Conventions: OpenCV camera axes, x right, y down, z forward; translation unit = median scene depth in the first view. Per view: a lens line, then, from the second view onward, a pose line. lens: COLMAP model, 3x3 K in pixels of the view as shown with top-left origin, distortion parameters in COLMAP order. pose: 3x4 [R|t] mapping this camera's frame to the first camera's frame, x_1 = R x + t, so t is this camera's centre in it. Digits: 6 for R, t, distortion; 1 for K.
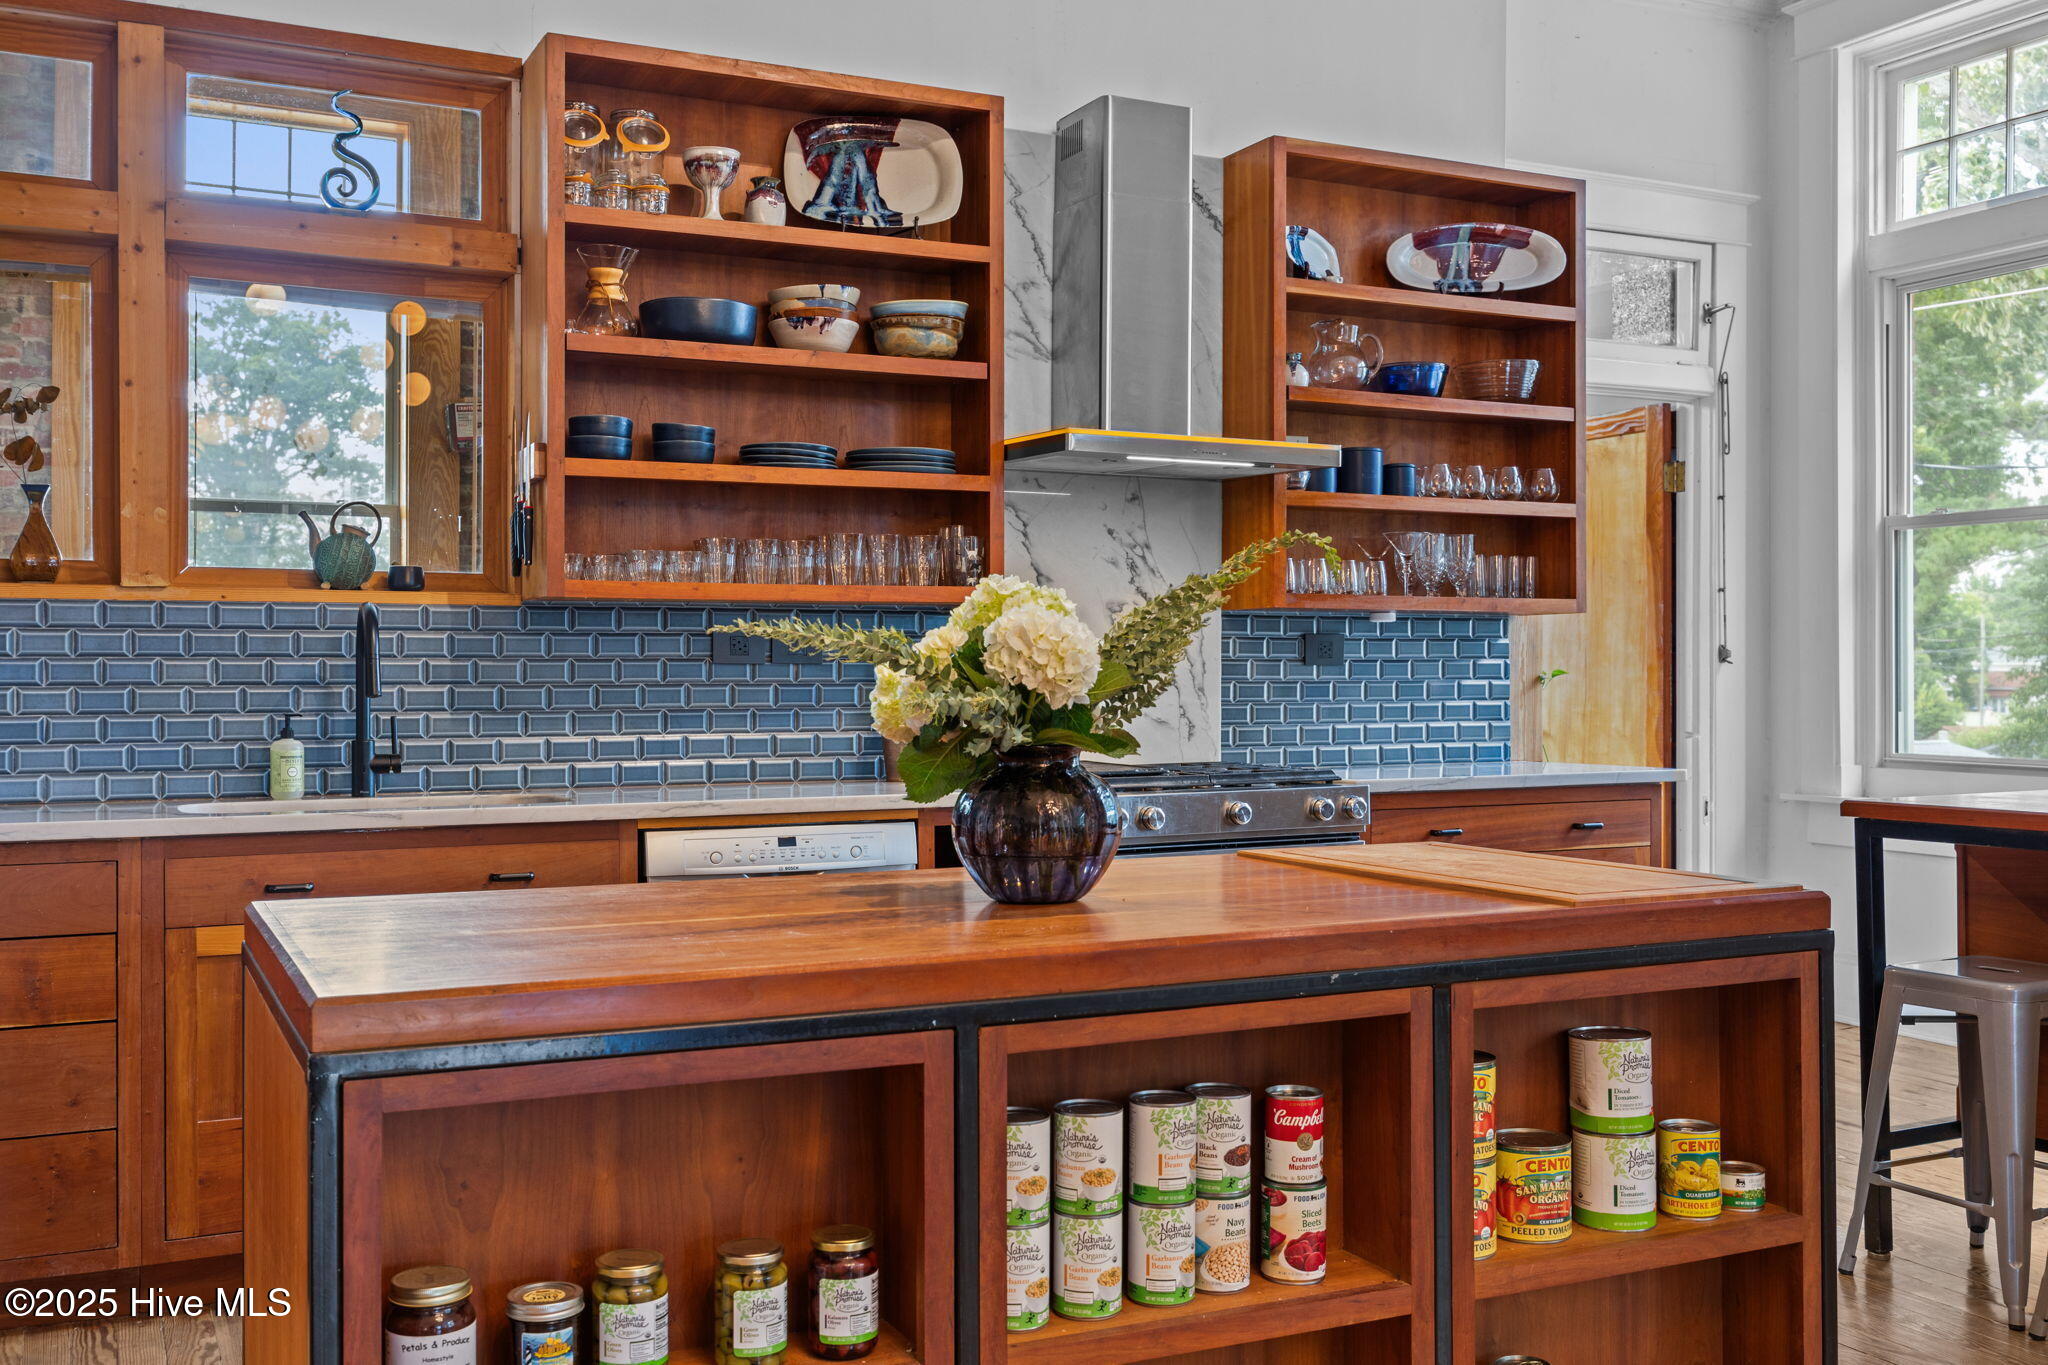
lens RADIAL K [[1920.9, 0, 1024.0], [0, 1920.9, 682.5], [0, 0, 1]] dist [-0.003278, -0.018530]
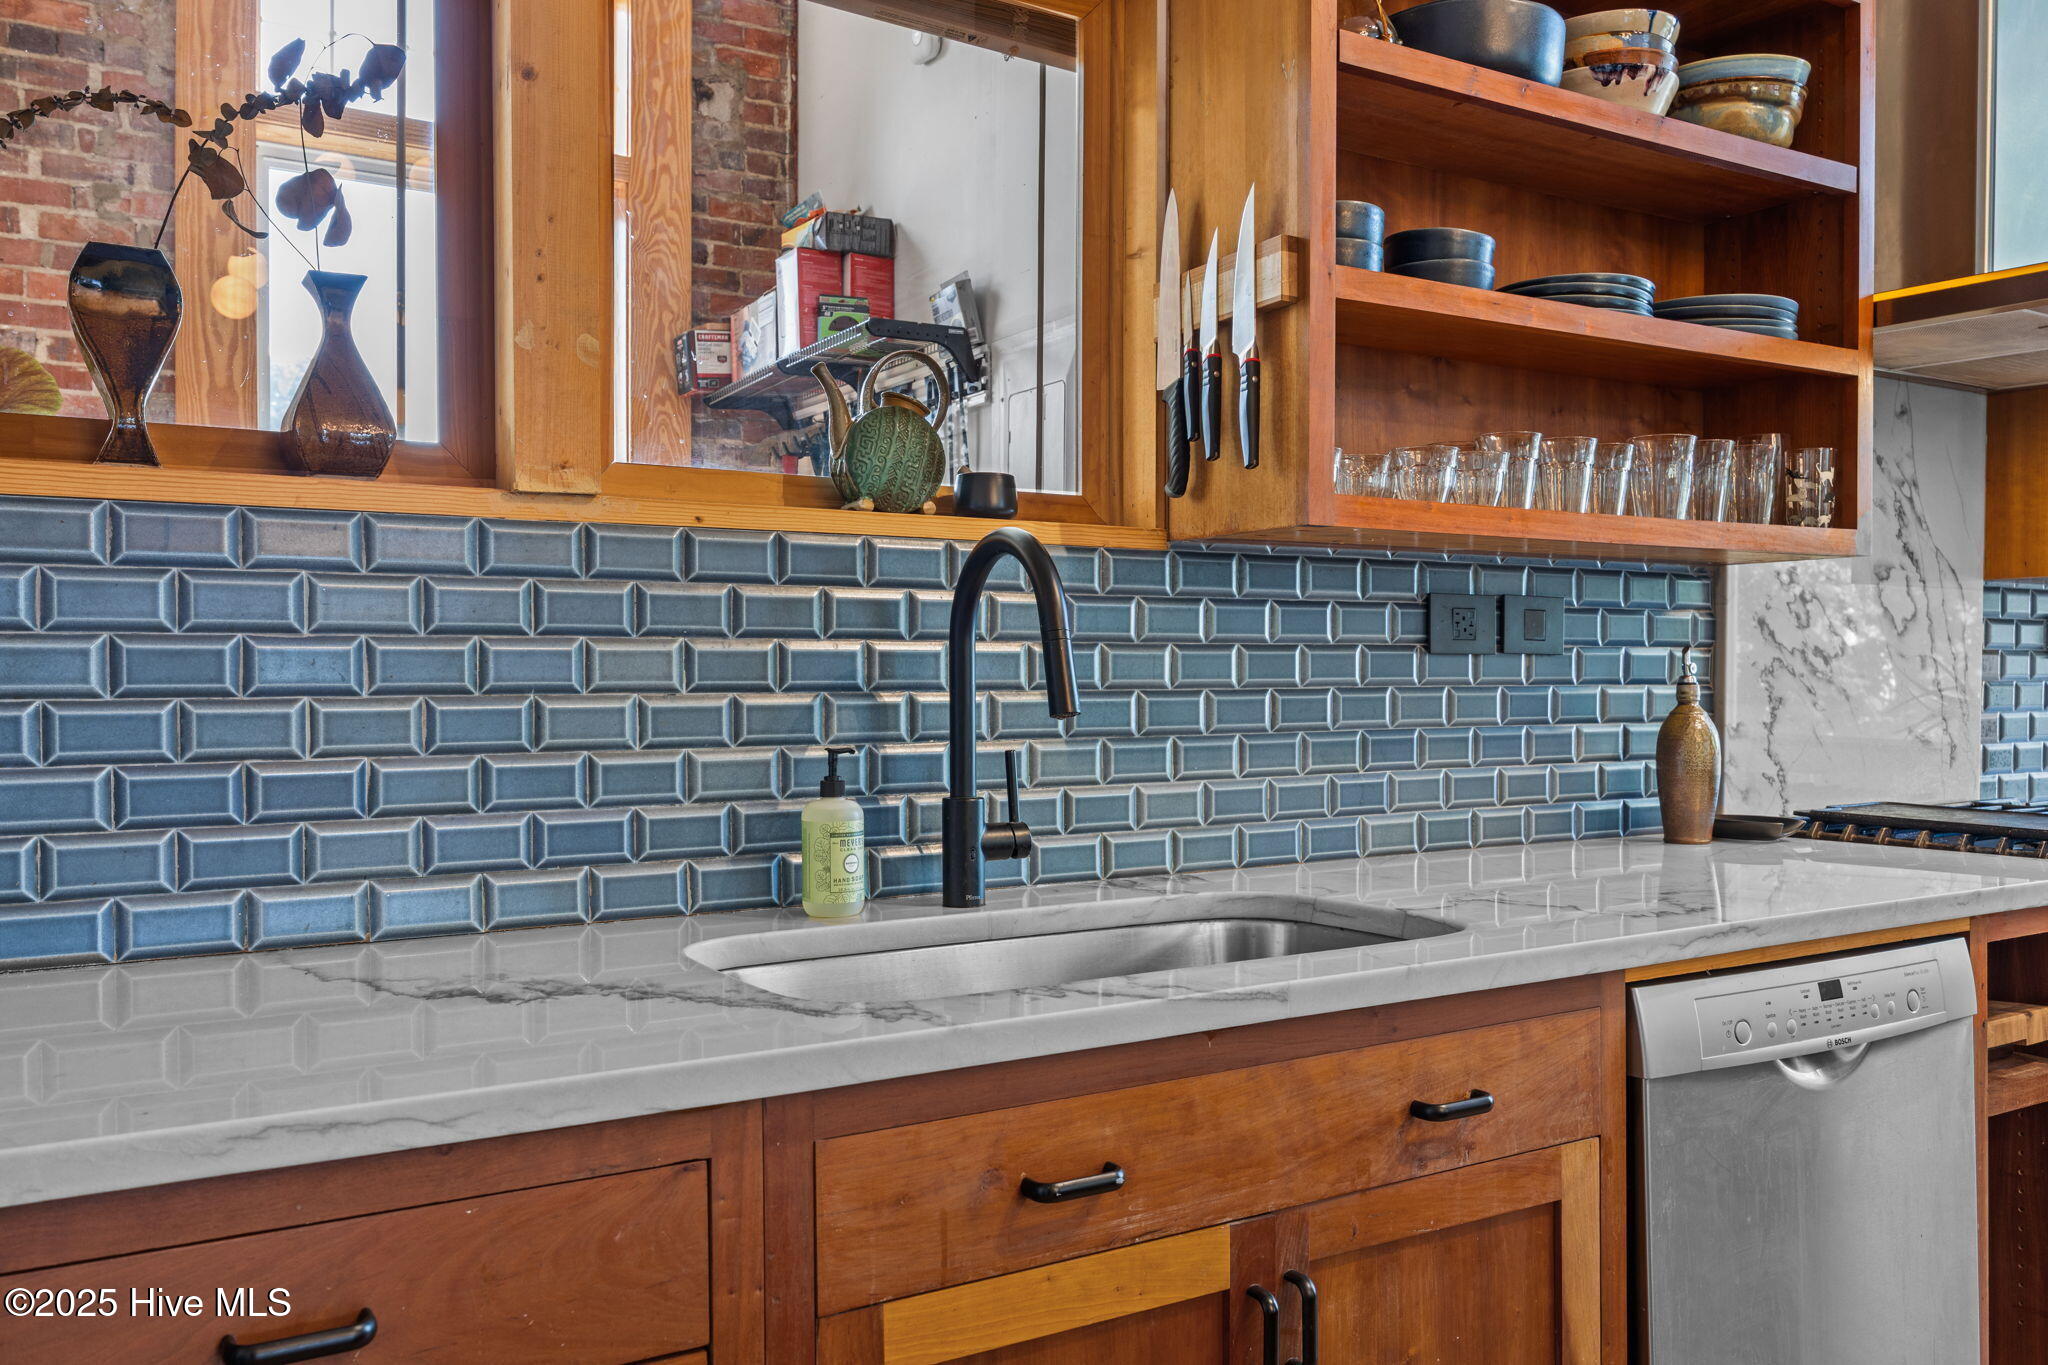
lens RADIAL K [[1592.1, 0, 1023.1], [0, 1592.1, 699.0], [0, 0, 1]] dist [-0.009626, 0.000111]
pose [[0.996750, -0.002059, 0.080526, -0.362226], [0.001229, 0.999946, 0.010361, -0.000981], [-0.080543, -0.010228, 0.996699, 0.566110]]
